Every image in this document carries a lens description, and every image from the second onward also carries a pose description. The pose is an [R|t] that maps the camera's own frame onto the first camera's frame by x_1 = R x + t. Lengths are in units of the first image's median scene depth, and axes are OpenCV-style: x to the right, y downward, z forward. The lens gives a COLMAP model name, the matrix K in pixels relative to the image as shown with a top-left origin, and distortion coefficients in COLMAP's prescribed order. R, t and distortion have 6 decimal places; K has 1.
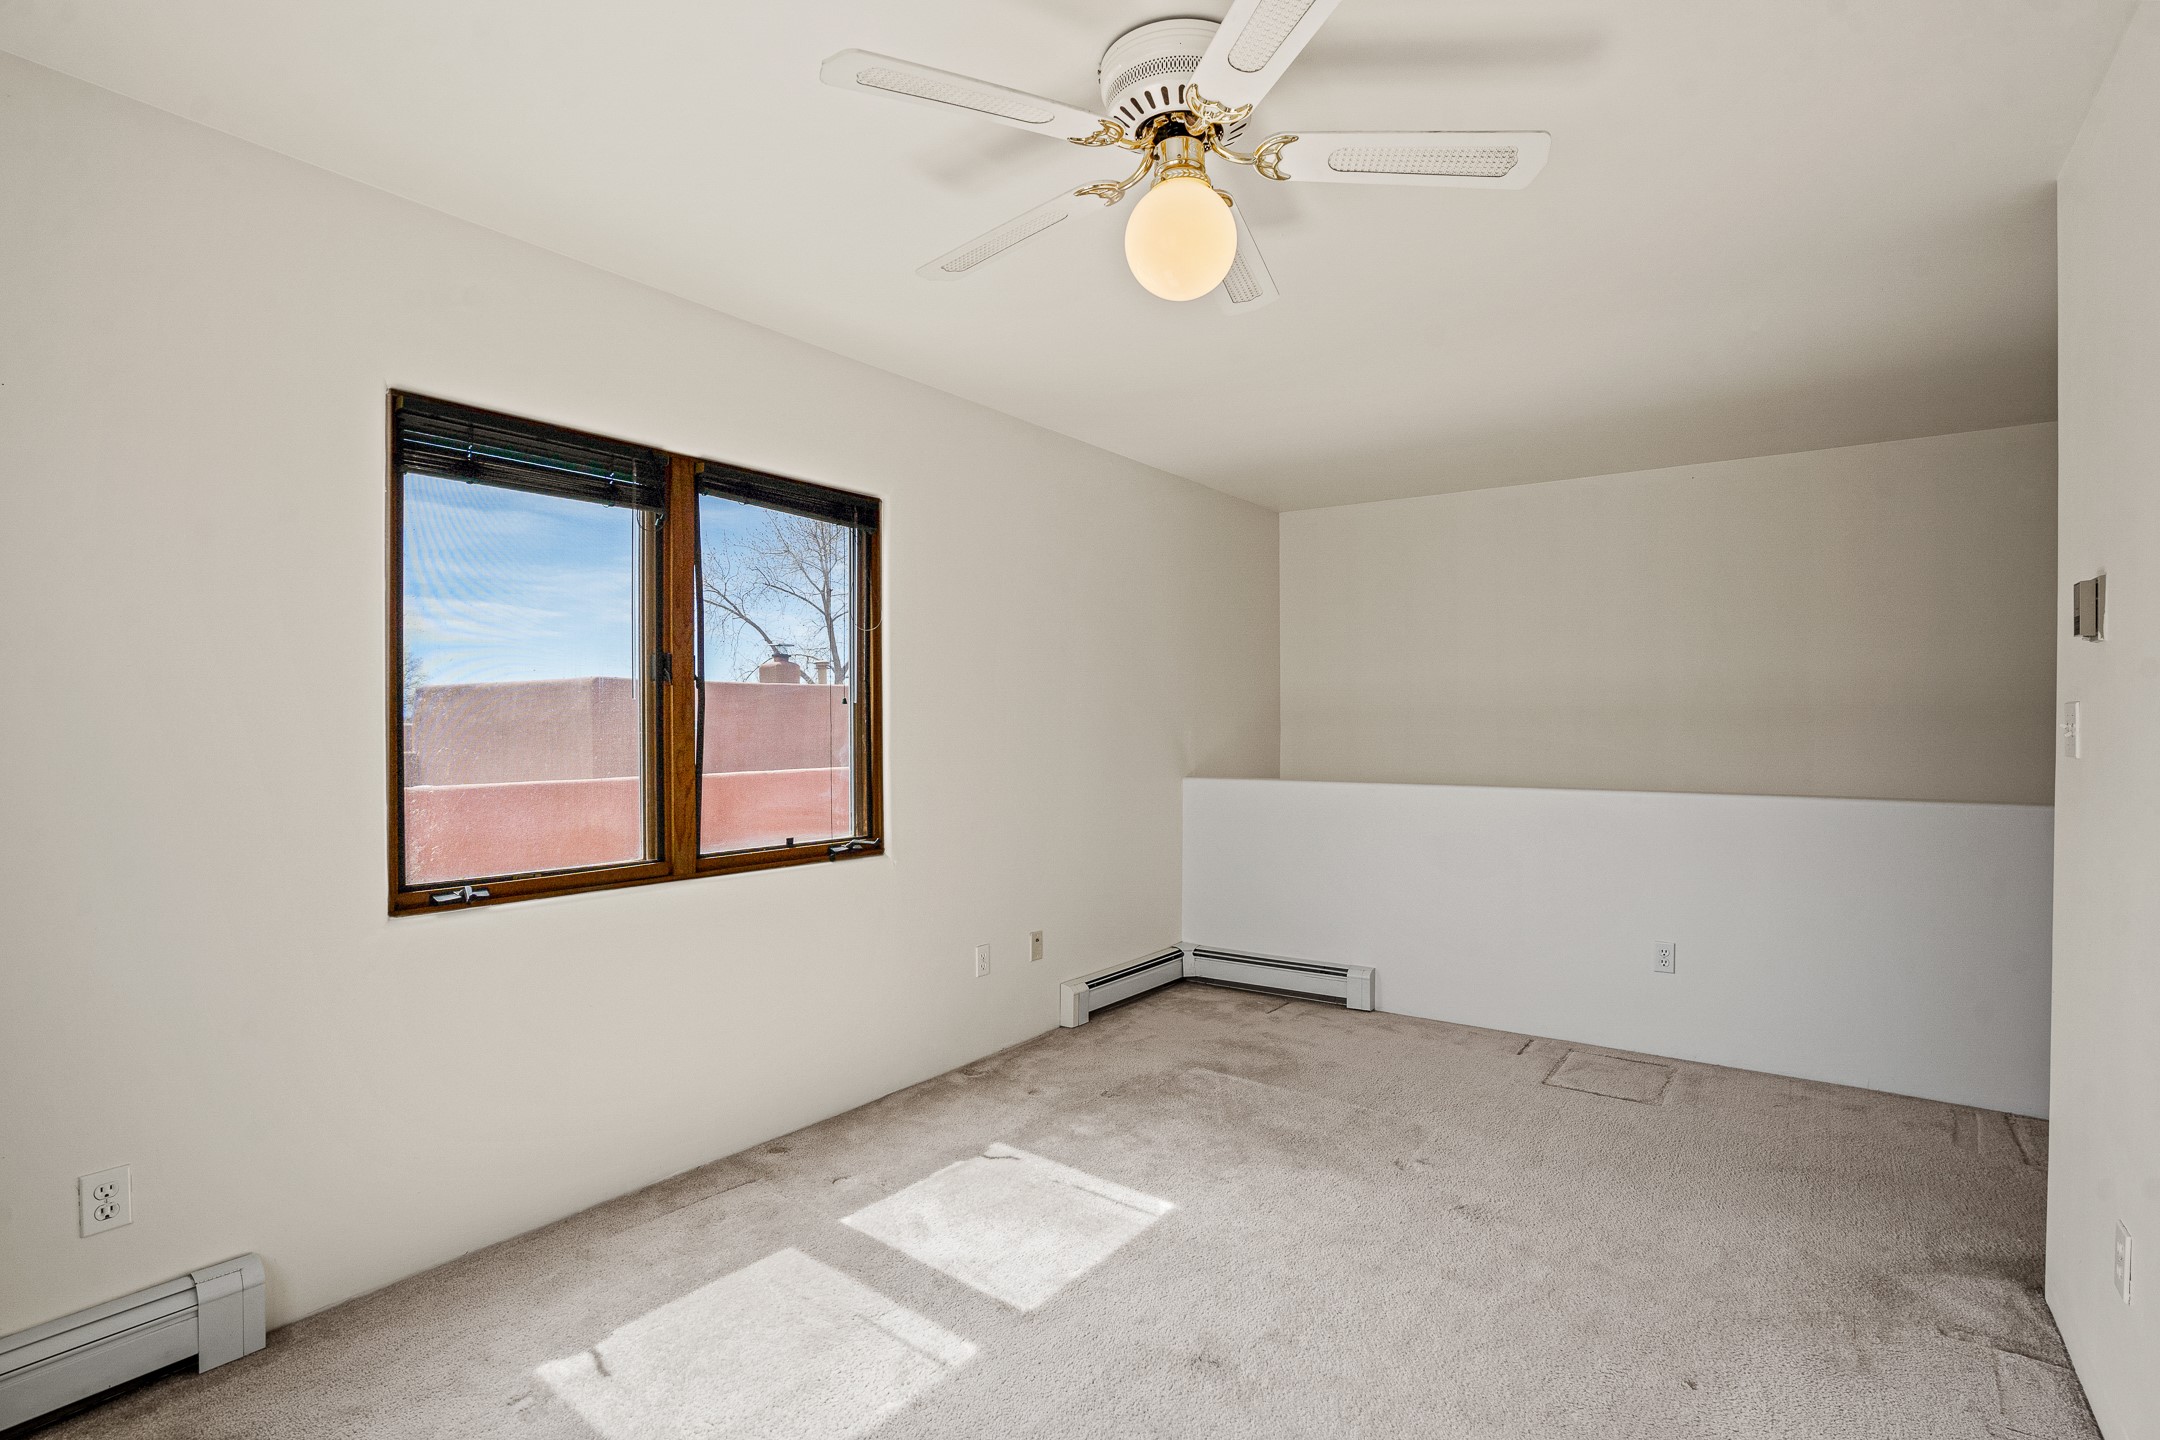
lens RADIAL K [[995.6, 0, 1081.9], [0, 995.6, 737.4], [0, 0, 1]] dist [-0.062007, 0.019522]
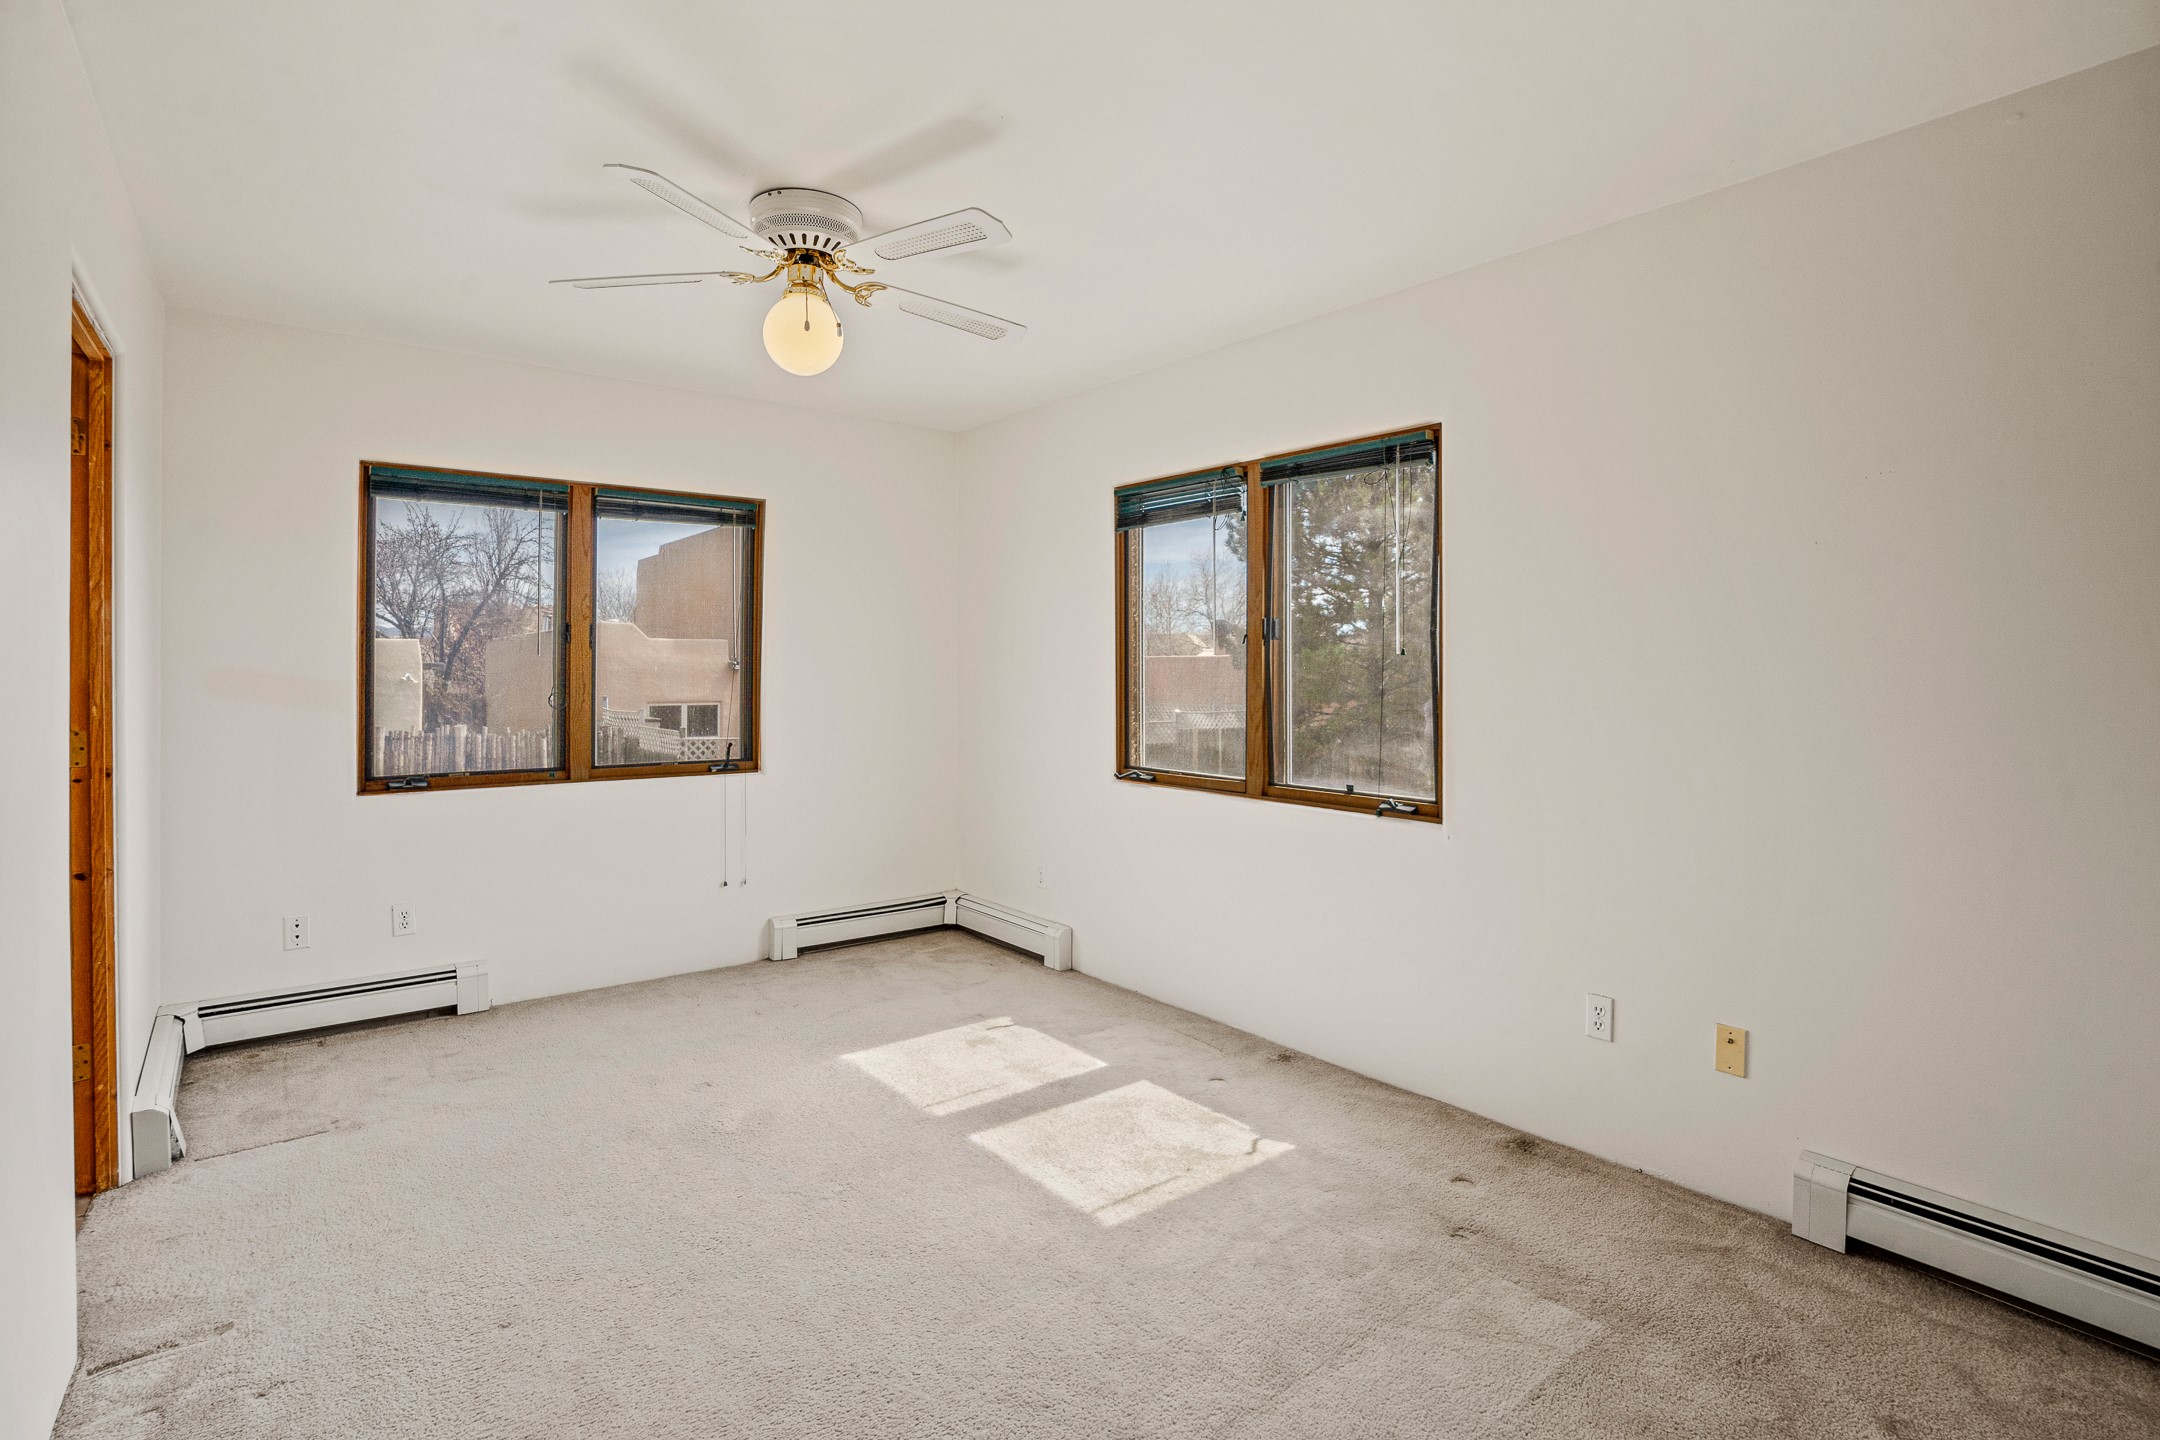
lens RADIAL K [[1033.1, 0, 1079.2], [0, 1033.1, 657.9], [0, 0, 1]] dist [-0.066003, 0.020827]
pose [[-0.234281, 0.002286, -0.972166, 0.879573], [-0.013063, 0.999900, 0.005499, -0.036985], [0.972081, 0.013988, -0.234227, 1.046809]]
